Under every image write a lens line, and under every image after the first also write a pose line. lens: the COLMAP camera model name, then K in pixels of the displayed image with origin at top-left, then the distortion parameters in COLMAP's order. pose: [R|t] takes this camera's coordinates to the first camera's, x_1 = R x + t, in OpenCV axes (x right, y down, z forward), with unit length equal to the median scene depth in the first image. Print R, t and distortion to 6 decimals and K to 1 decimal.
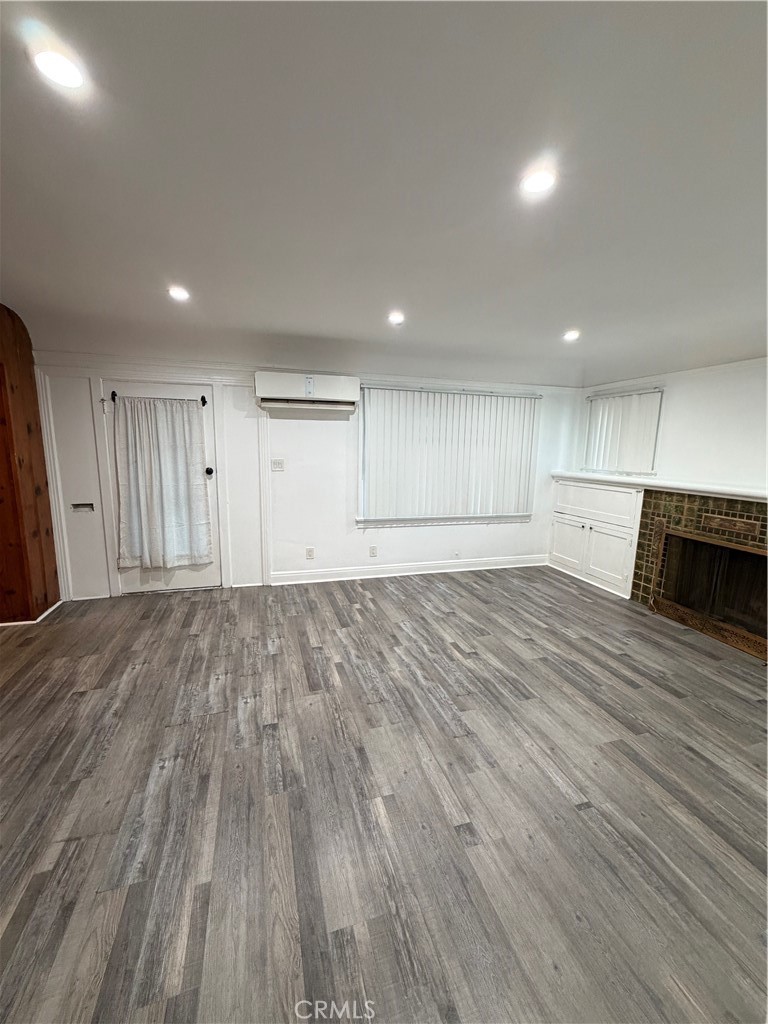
lens RADIAL K [[406.6, 0, 378.8], [0, 406.6, 510.2], [0, 0, 1]] dist [0.002700, 0.000709]
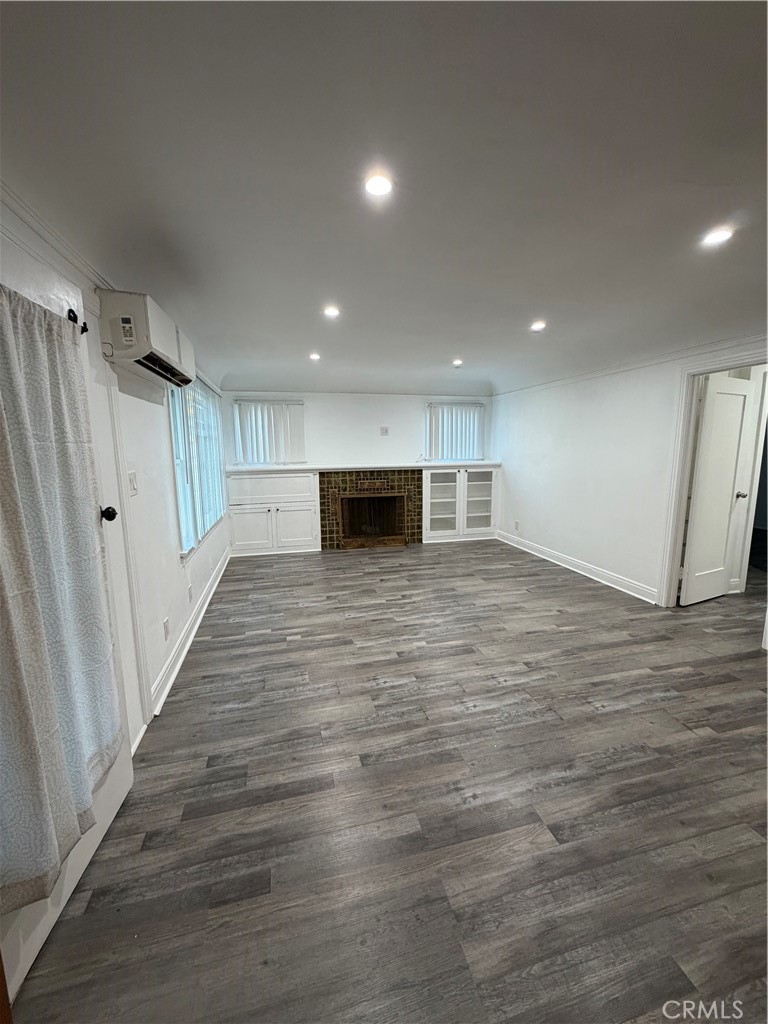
lens RADIAL K [[406.6, 0, 380.6], [0, 406.6, 514.1], [0, 0, 1]] dist [0.002700, 0.000709]
pose [[0.043821, -0.177791, 0.983092, -1.042330], [0.169627, 0.971074, 0.168056, -0.149059], [-0.984534, 0.159394, 0.072711, 0.932608]]
